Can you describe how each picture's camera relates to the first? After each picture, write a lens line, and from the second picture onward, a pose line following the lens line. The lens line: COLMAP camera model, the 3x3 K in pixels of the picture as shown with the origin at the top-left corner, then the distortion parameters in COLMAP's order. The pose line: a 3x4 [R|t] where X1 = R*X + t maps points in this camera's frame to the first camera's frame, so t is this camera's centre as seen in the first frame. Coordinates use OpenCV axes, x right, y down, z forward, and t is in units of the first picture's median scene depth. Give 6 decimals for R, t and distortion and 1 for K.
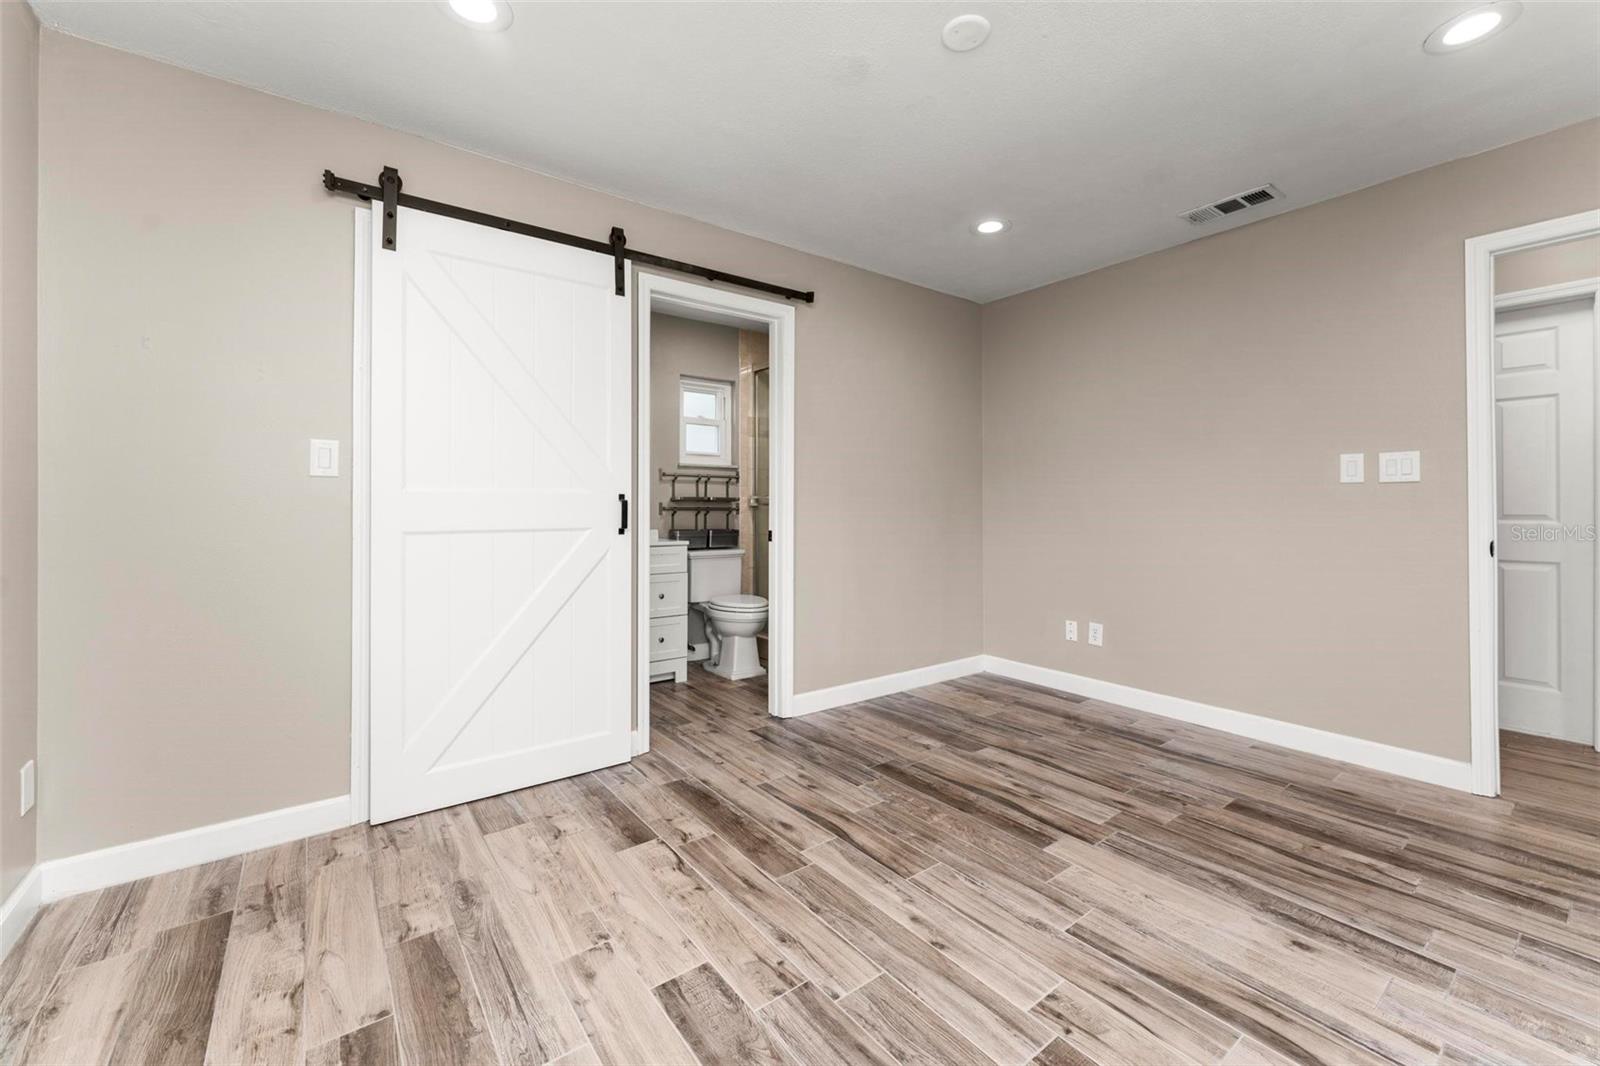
lens RADIAL K [[648.3, 0, 816.5], [0, 648.3, 493.9], [0, 0, 1]] dist [0.001019, -0.000227]
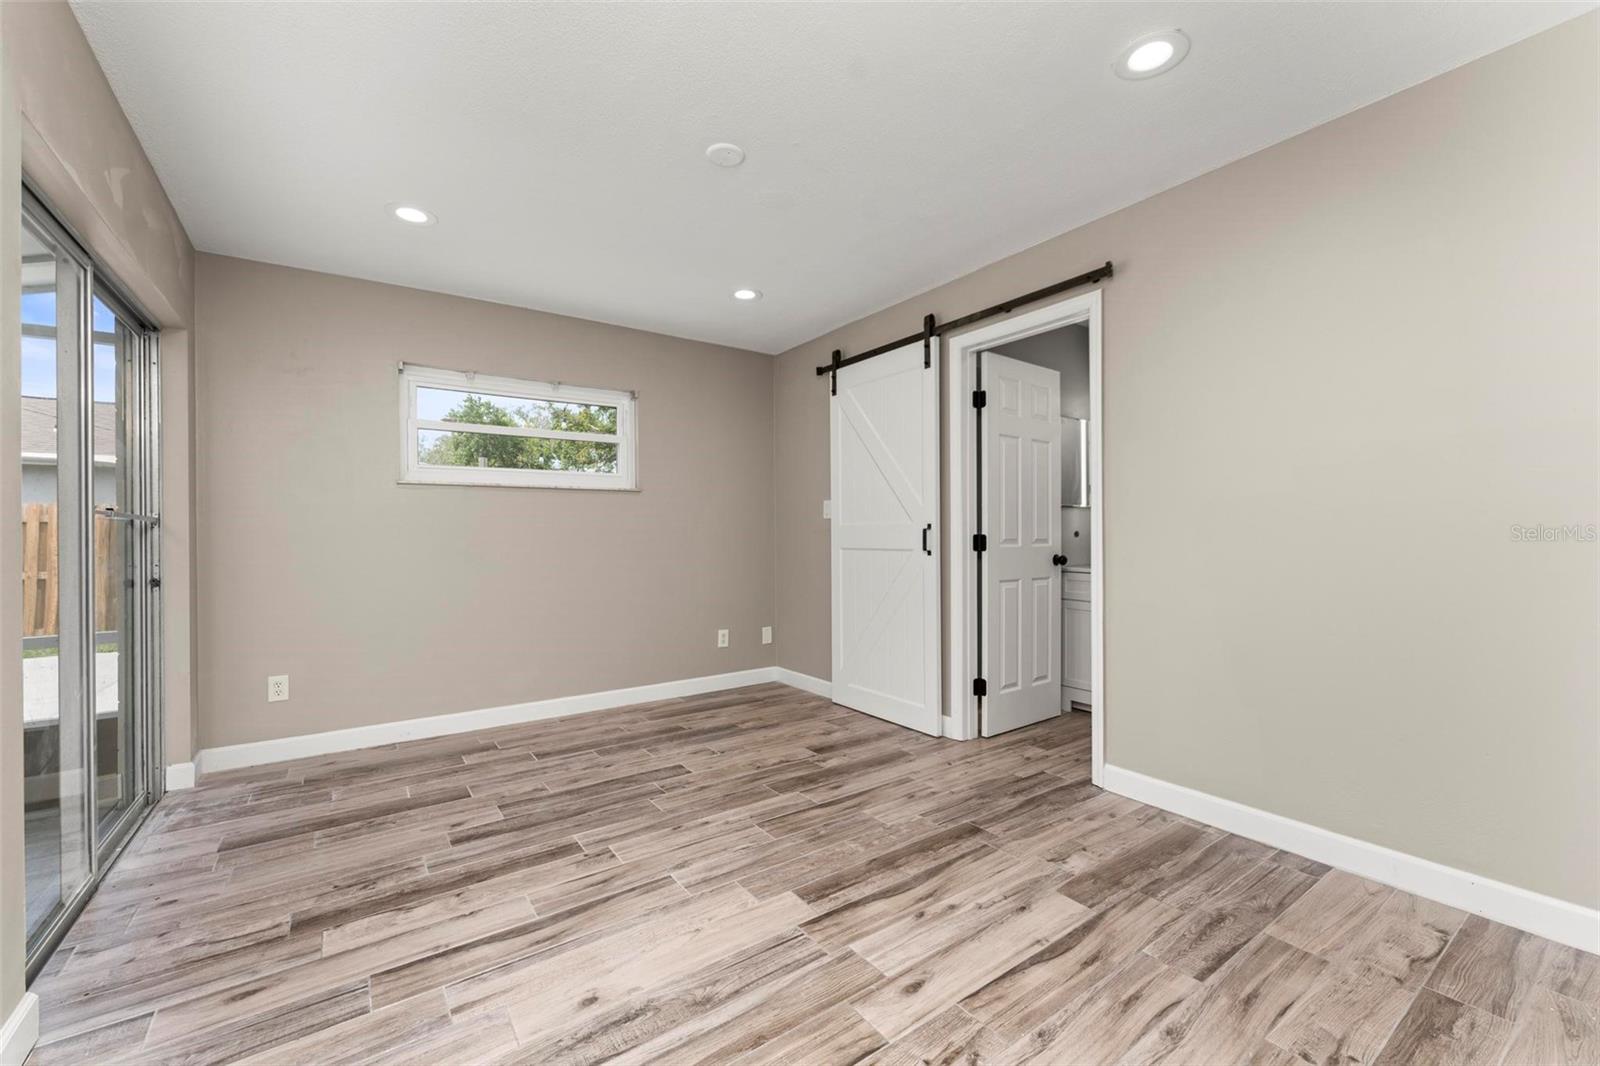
lens RADIAL K [[648.3, 0, 796.6], [0, 648.3, 540.9], [0, 0, 1]] dist [0.001019, -0.000227]
pose [[-0.047556, 0.011191, -0.998806, 1.286486], [0.026357, 0.999603, 0.009945, 0.015290], [0.998521, -0.025852, -0.047832, 1.049269]]
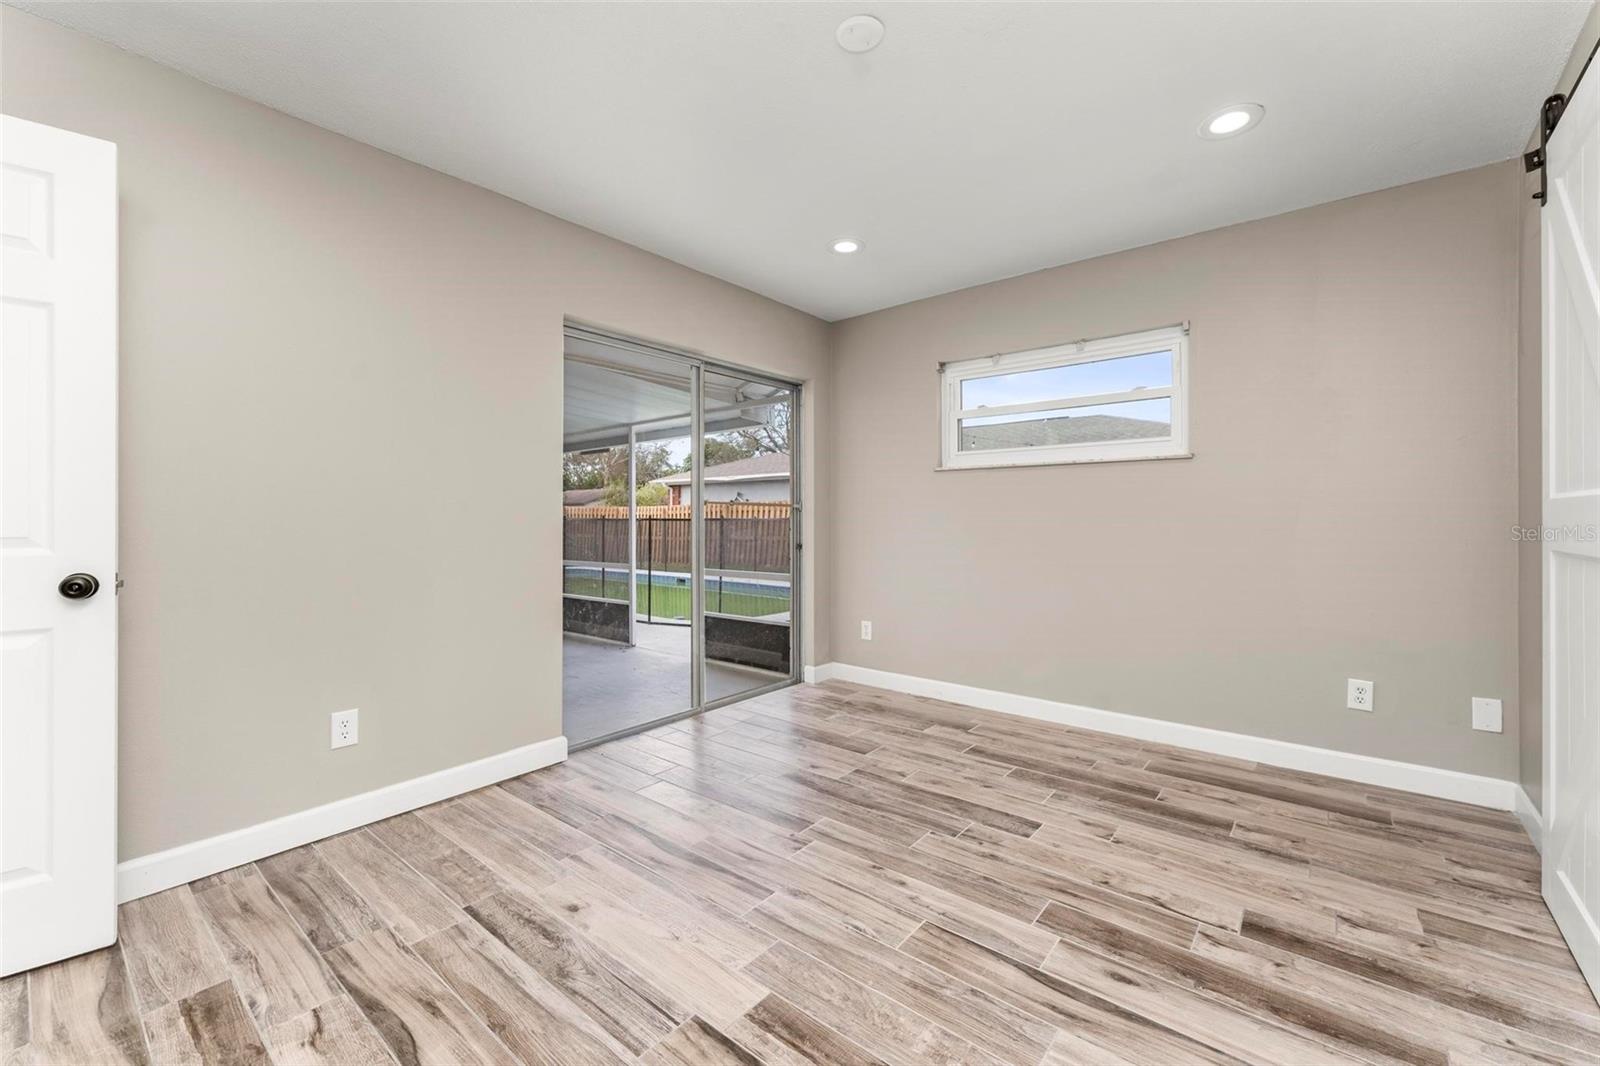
lens RADIAL K [[648.3, 0, 812.0], [0, 648.3, 519.0], [0, 0, 1]] dist [0.001019, -0.000227]
pose [[-0.973632, 0.002320, -0.228114, 0.459419], [0.006417, 0.999831, -0.017223, 0.028843], [0.228036, -0.018232, -0.973482, 1.698972]]
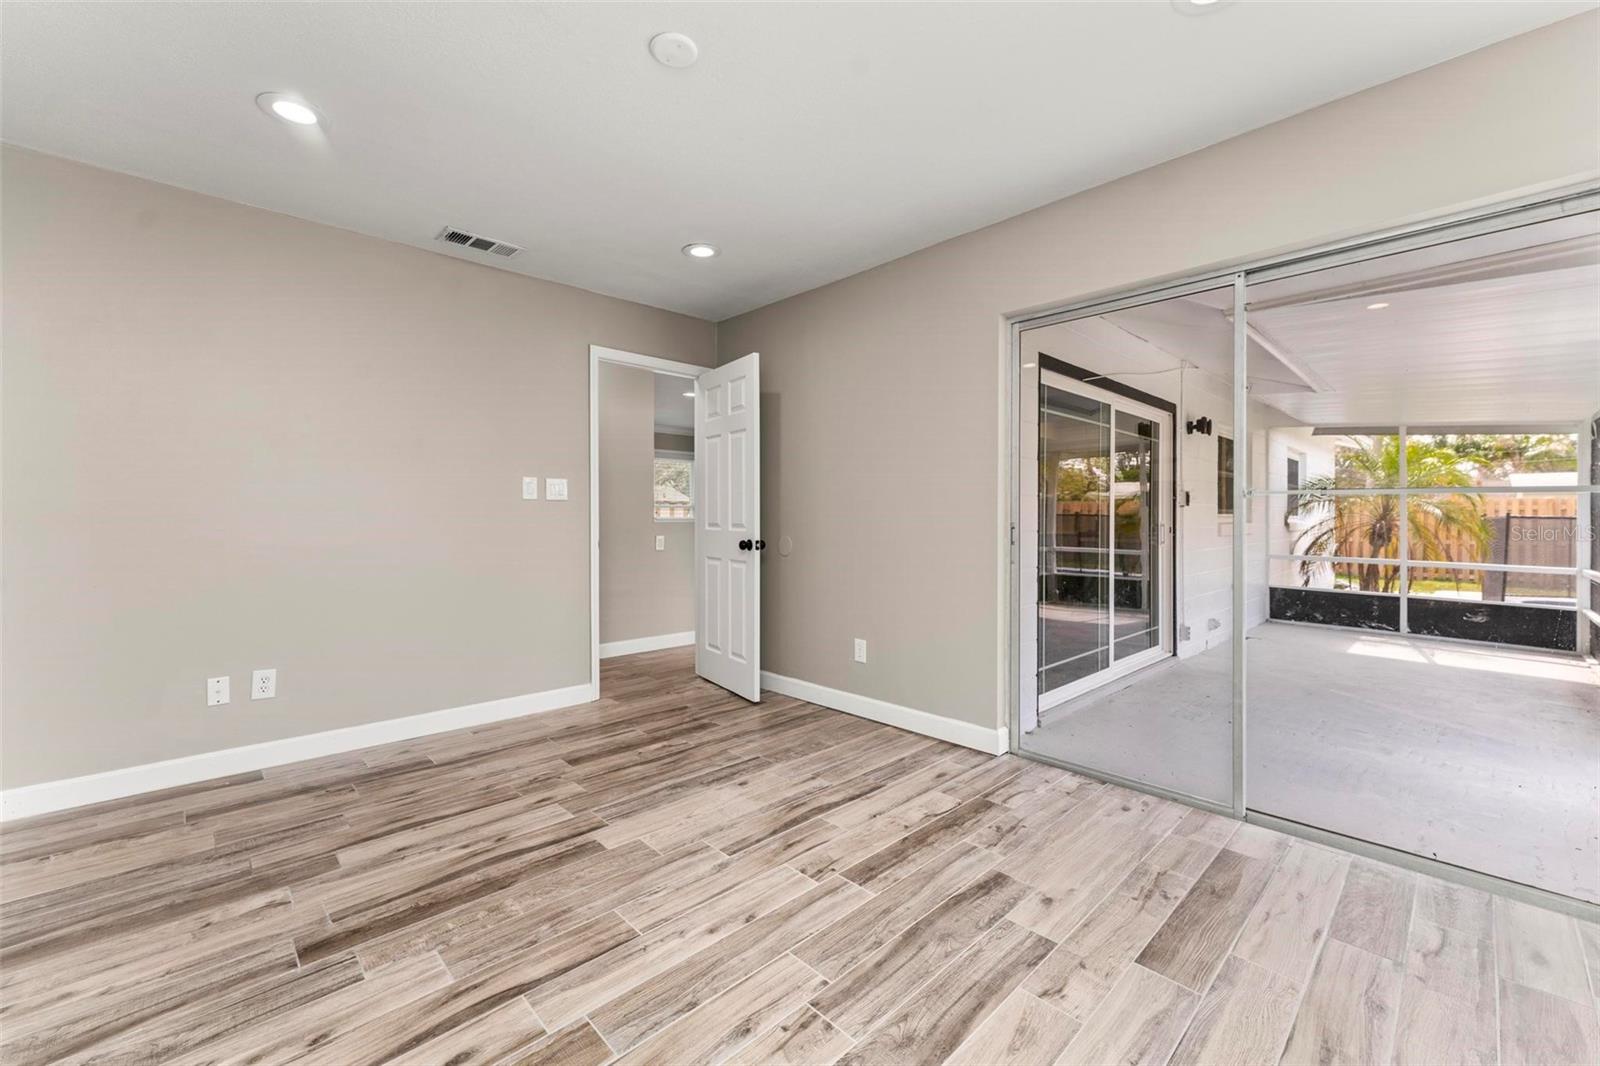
lens RADIAL K [[648.3, 0, 792.6], [0, 648.3, 512.1], [0, 0, 1]] dist [0.001019, -0.000227]
pose [[-0.096712, 0.007853, 0.995281, -0.703436], [-0.019460, 0.999763, -0.009779, 0.013371], [-0.995122, -0.020314, -0.096536, 0.804108]]
